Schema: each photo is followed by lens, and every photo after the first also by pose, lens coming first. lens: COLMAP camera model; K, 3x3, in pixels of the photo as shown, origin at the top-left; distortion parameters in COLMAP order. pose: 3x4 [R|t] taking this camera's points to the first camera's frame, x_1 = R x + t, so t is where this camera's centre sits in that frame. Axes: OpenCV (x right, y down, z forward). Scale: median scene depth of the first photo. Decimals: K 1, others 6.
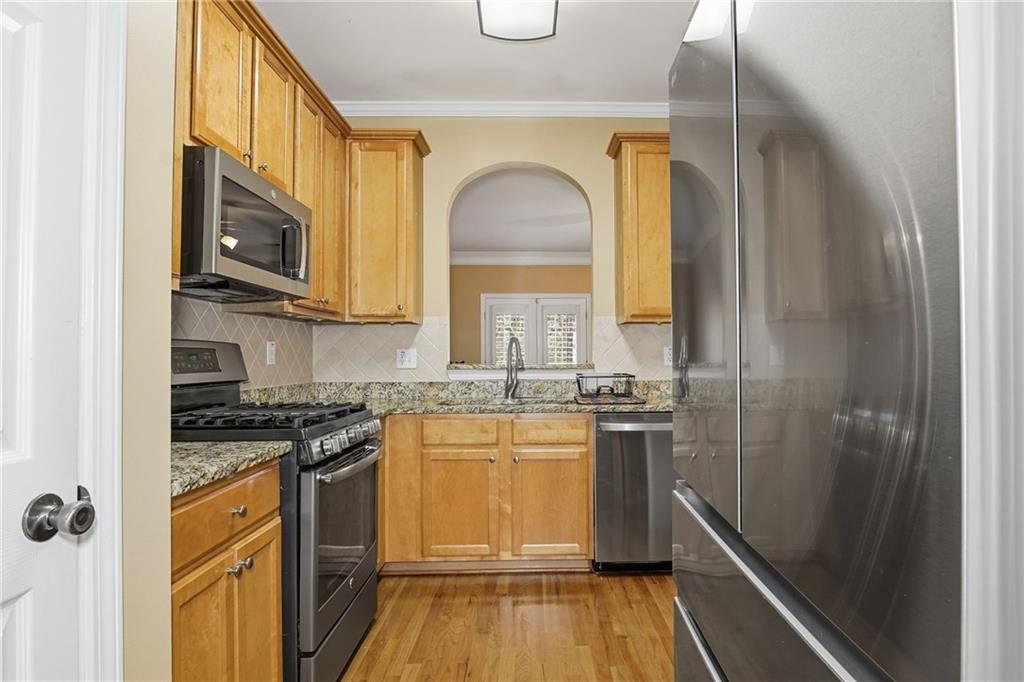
lens RADIAL K [[793.8, 0, 512.0], [0, 793.8, 341.0], [0, 0, 1]] dist [-0.001347, 0.000601]
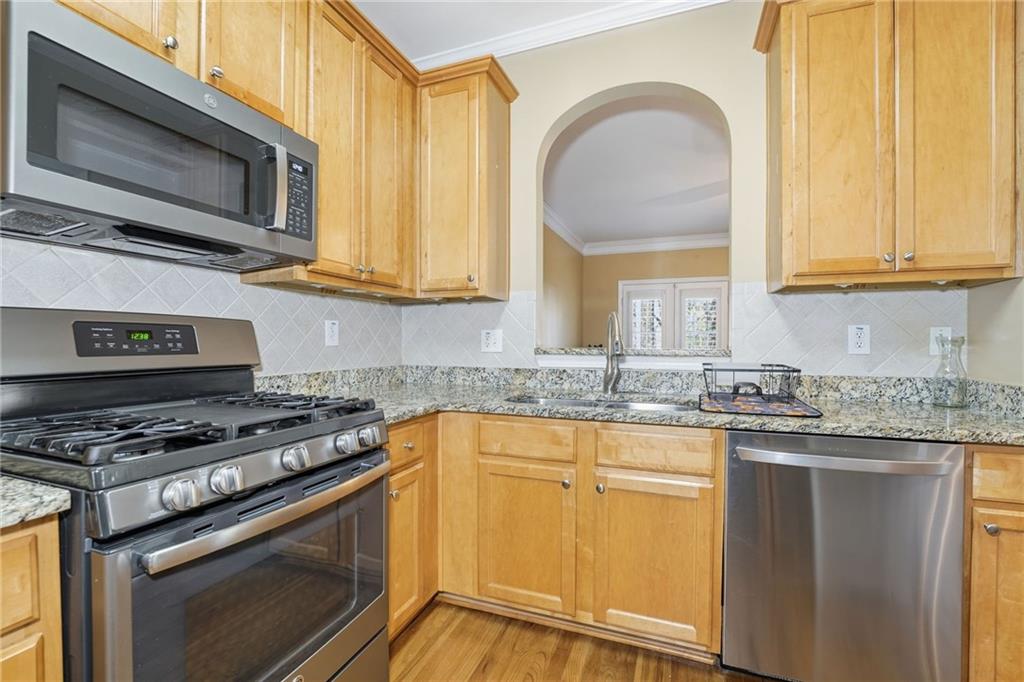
lens RADIAL K [[439.9, 0, 513.8], [0, 439.9, 348.3], [0, 0, 1]] dist [-0.019962, 0.000224]
pose [[0.928508, 0.012436, -0.371103, 0.071375], [0.000112, 0.999430, 0.033771, 0.014988], [0.371312, -0.031398, 0.927977, 0.591106]]
